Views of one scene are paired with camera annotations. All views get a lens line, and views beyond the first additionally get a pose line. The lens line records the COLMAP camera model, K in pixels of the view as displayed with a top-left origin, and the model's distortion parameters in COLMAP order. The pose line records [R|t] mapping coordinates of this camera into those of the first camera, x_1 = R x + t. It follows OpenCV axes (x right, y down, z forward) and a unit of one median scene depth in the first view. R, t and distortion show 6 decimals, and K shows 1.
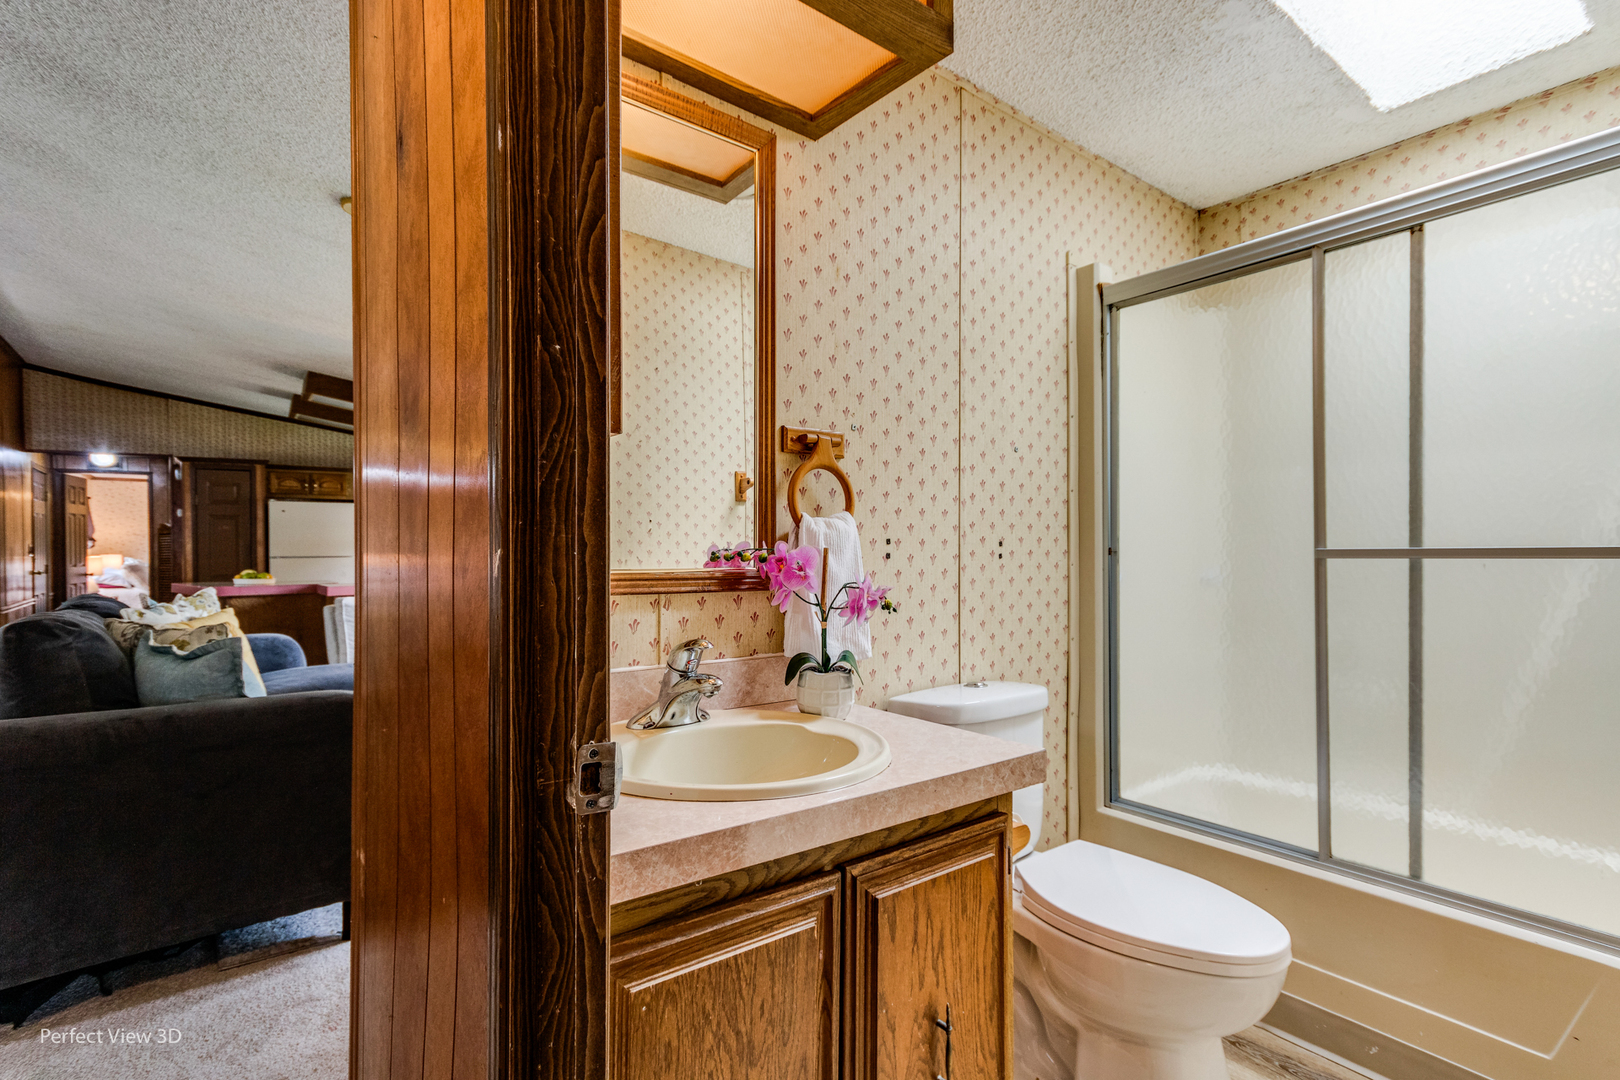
lens RADIAL K [[780.3, 0, 809.4], [0, 780.3, 555.5], [0, 0, 1]] dist [0.001871, 0.008272]
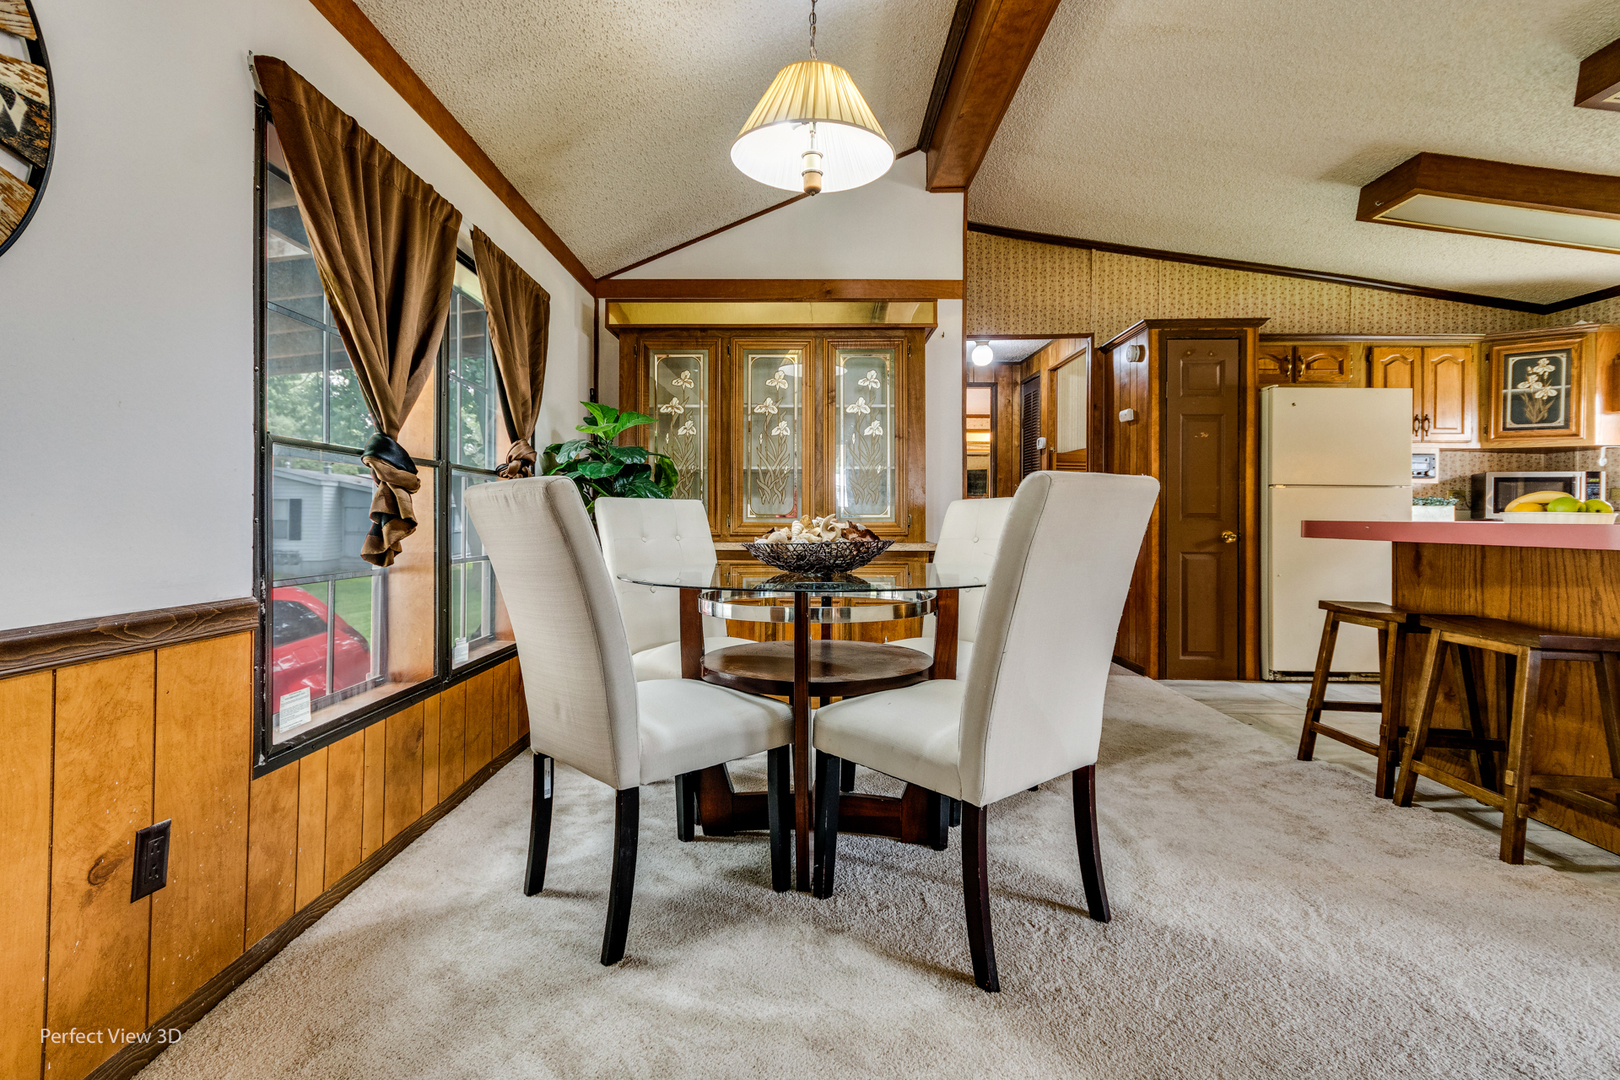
lens RADIAL K [[784.4, 0, 795.8], [0, 784.4, 508.1], [0, 0, 1]] dist [0.009701, 0.001320]
pose [[0.779507, 0.011056, -0.626296, -0.598376], [-0.019409, 0.999790, -0.006509, 0.029614], [0.626093, 0.017230, 0.779558, 0.328671]]
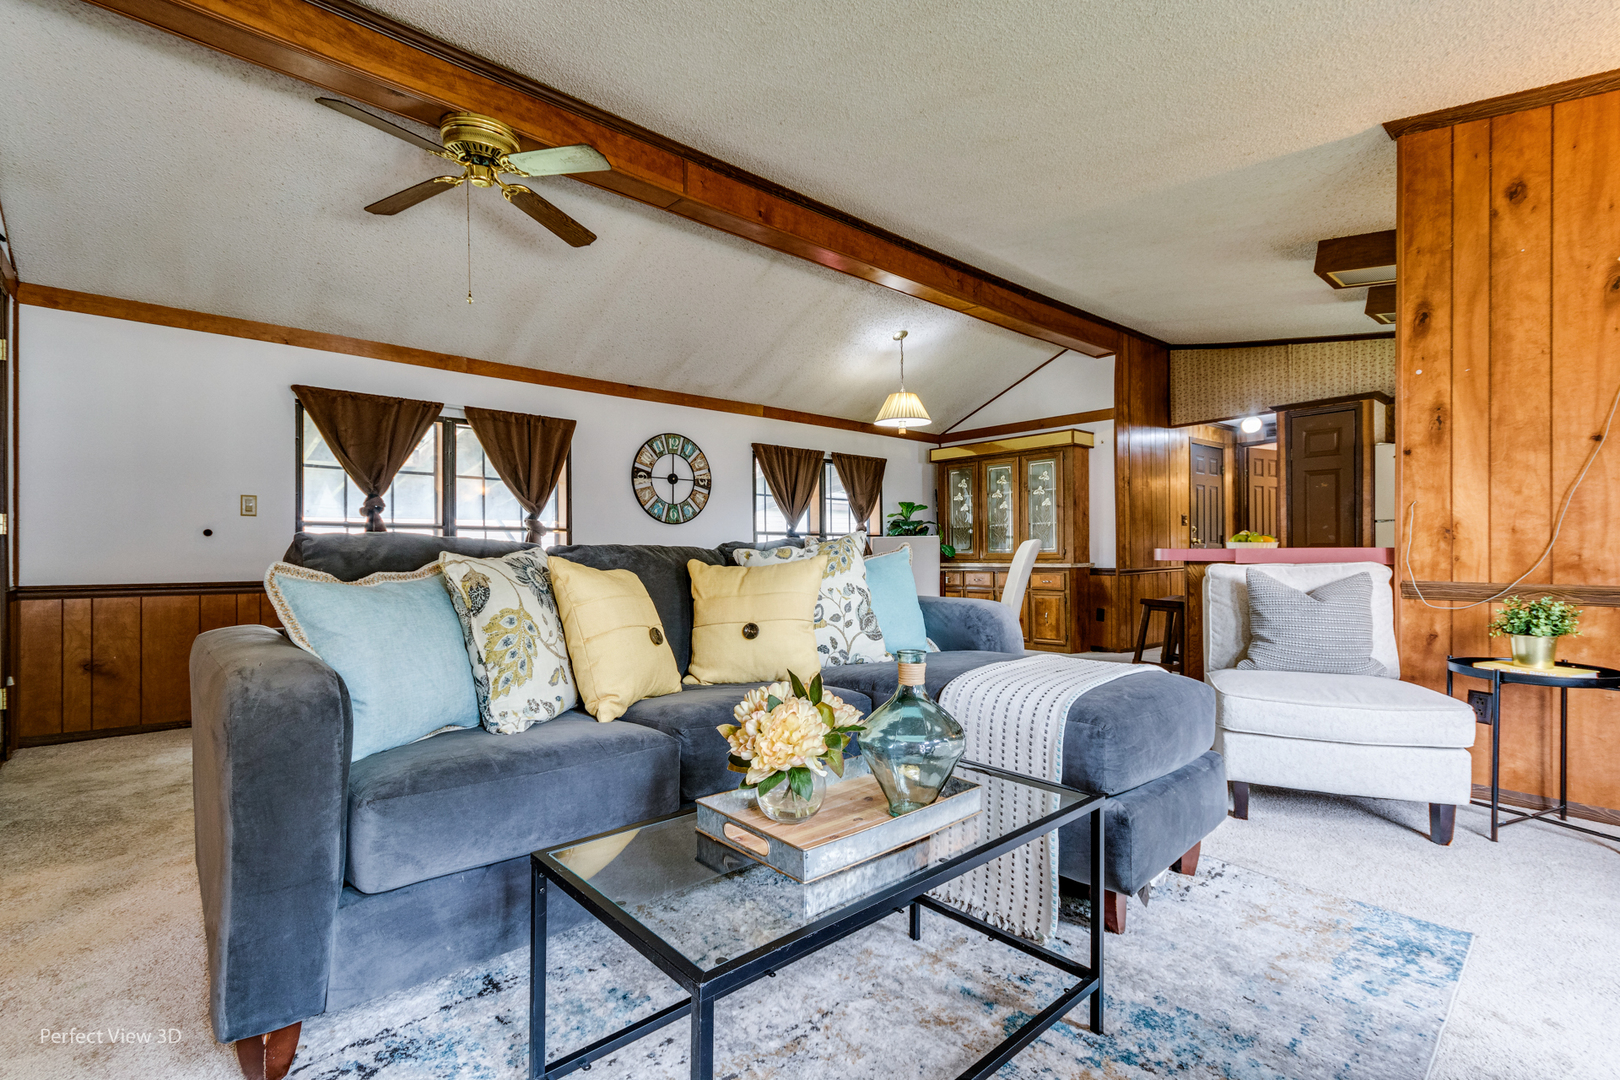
lens RADIAL K [[747.5, 0, 798.6], [0, 747.5, 551.5], [0, 0, 1]] dist [0.002118, 0.001295]
pose [[0.054964, 0.010068, -0.998438, -0.004267], [-0.000352, 0.999949, 0.010064, 0.024687], [0.998488, -0.000202, 0.054964, 0.408488]]
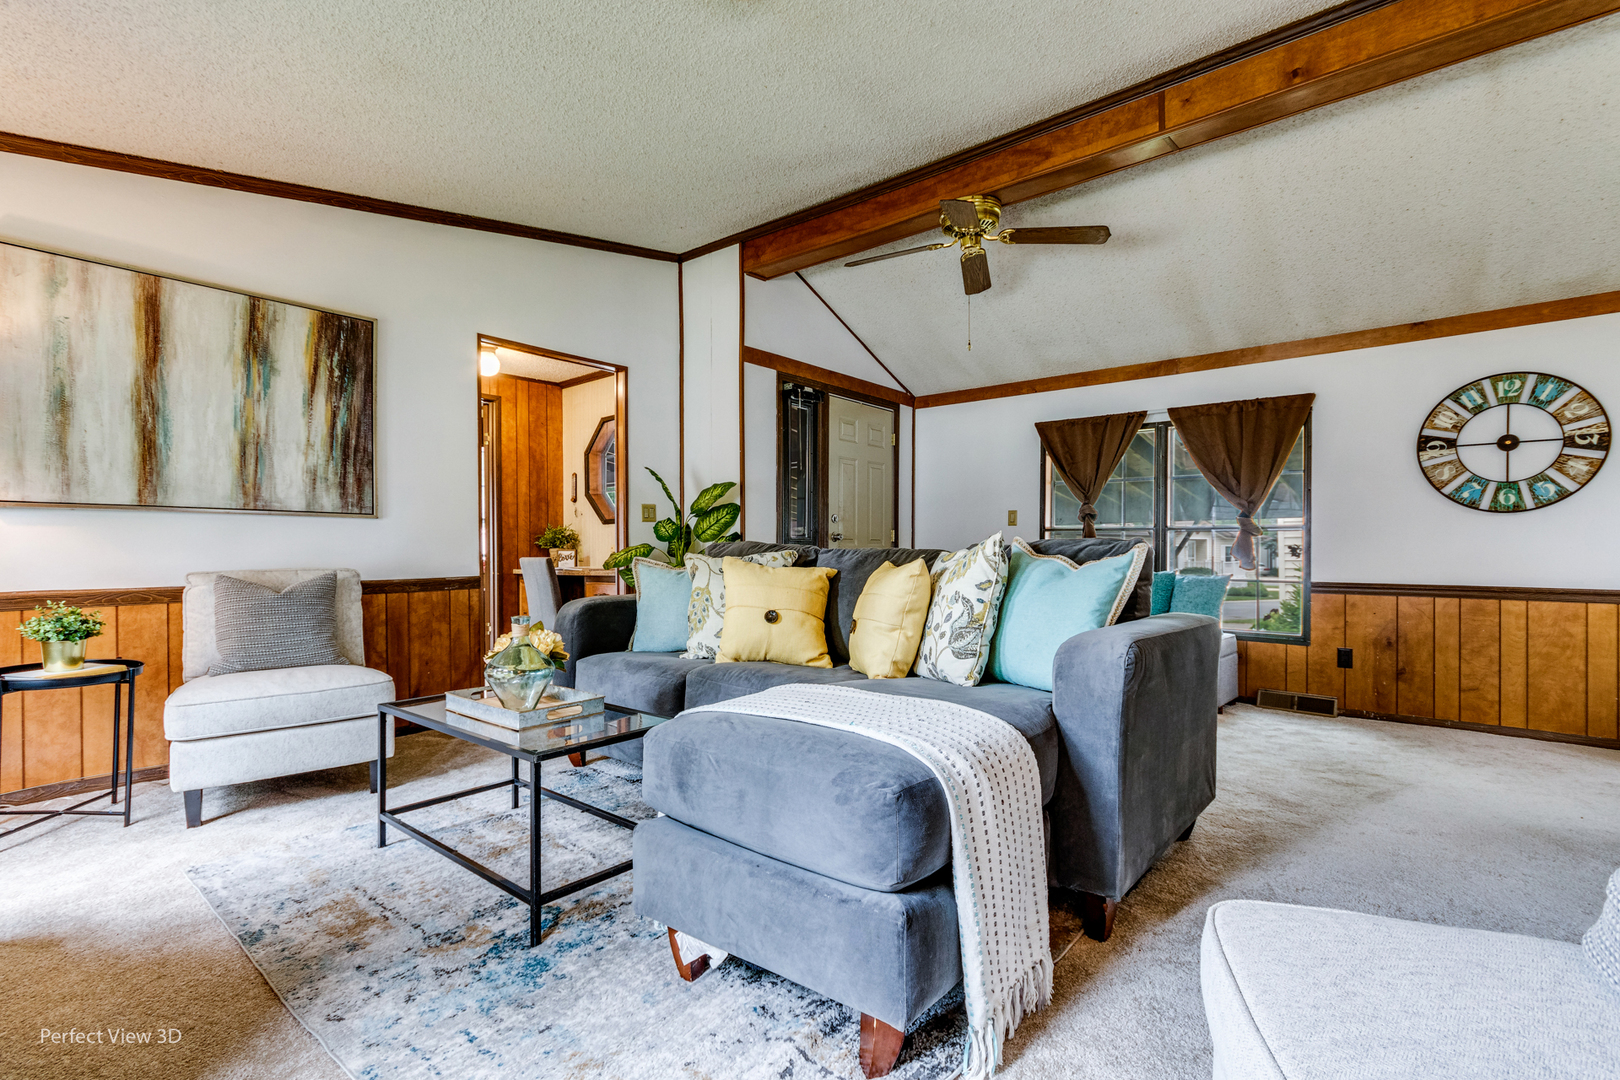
lens RADIAL K [[747.5, 0, 798.6], [0, 747.5, 551.5], [0, 0, 1]] dist [0.002118, 0.001295]
pose [[-0.982303, 0.006995, -0.187169, -0.218646], [0.005884, 0.999962, 0.006491, 0.024499], [0.187207, 0.005275, -0.982306, 0.725490]]
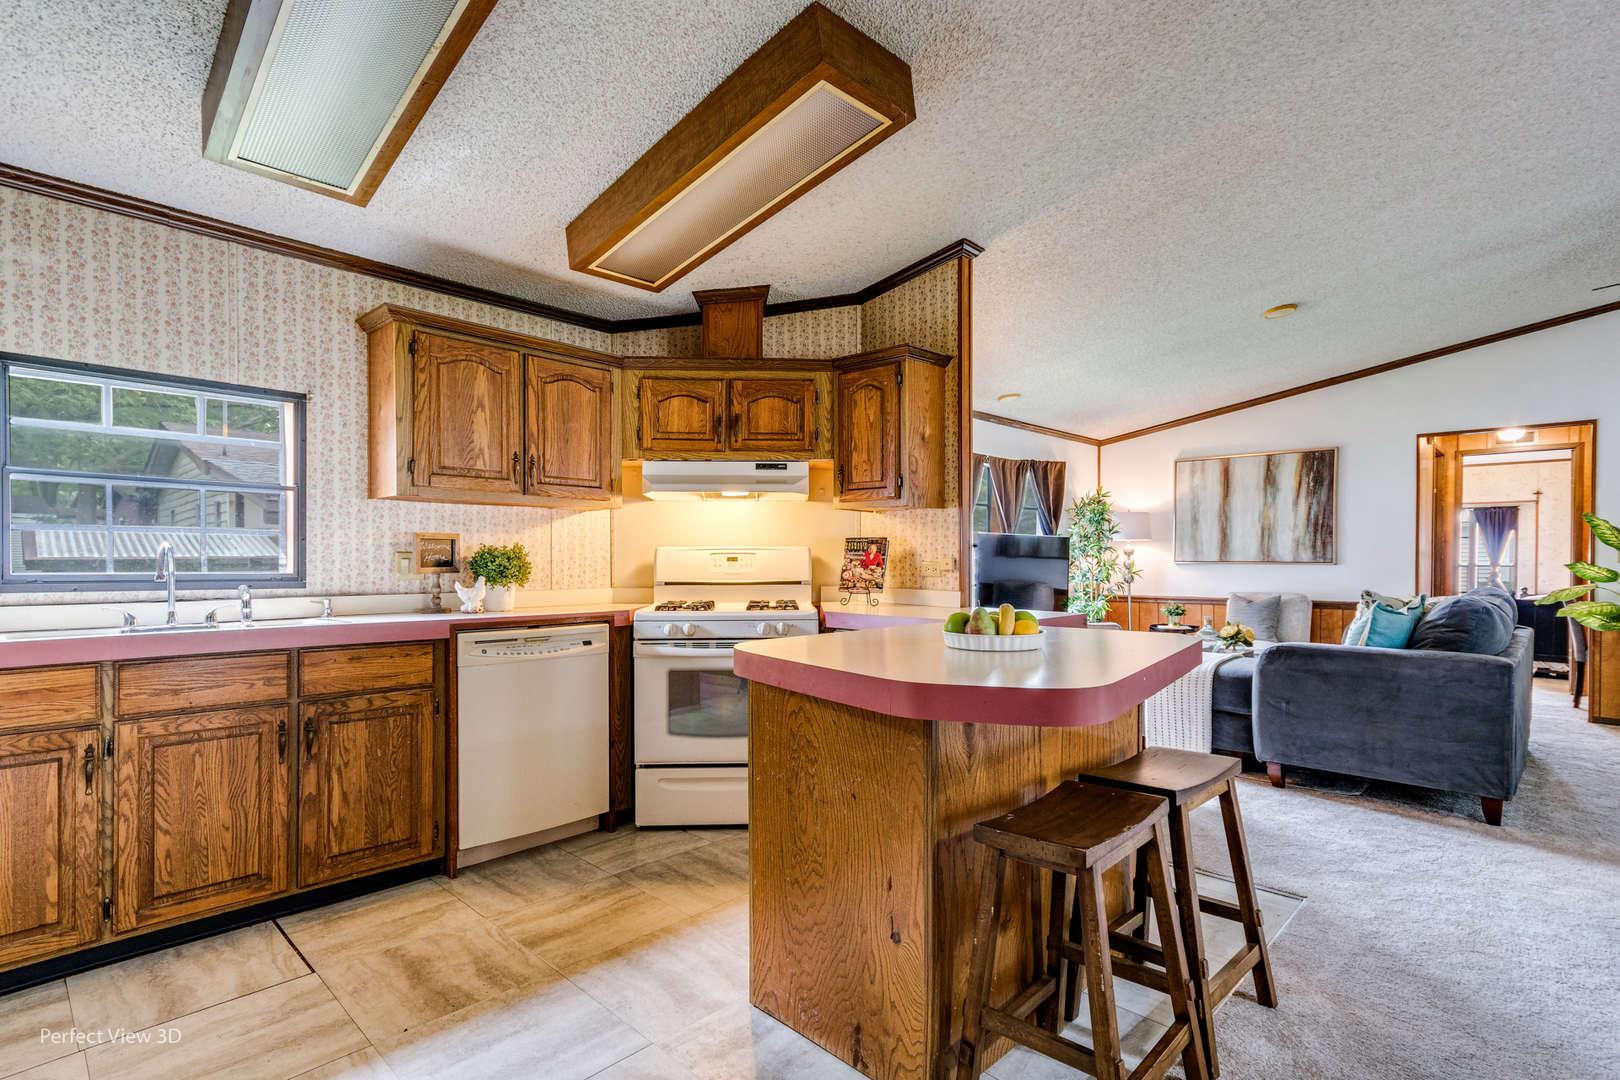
lens RADIAL K [[798.6, 0, 813.6], [0, 798.6, 566.9], [0, 0, 1]] dist [0.004379, 0.000770]
pose [[-0.141825, -0.005647, 0.989876, -0.818176], [0.003428, 0.999975, 0.006196, -0.000114], [-0.989886, 0.004272, -0.141802, 0.886500]]
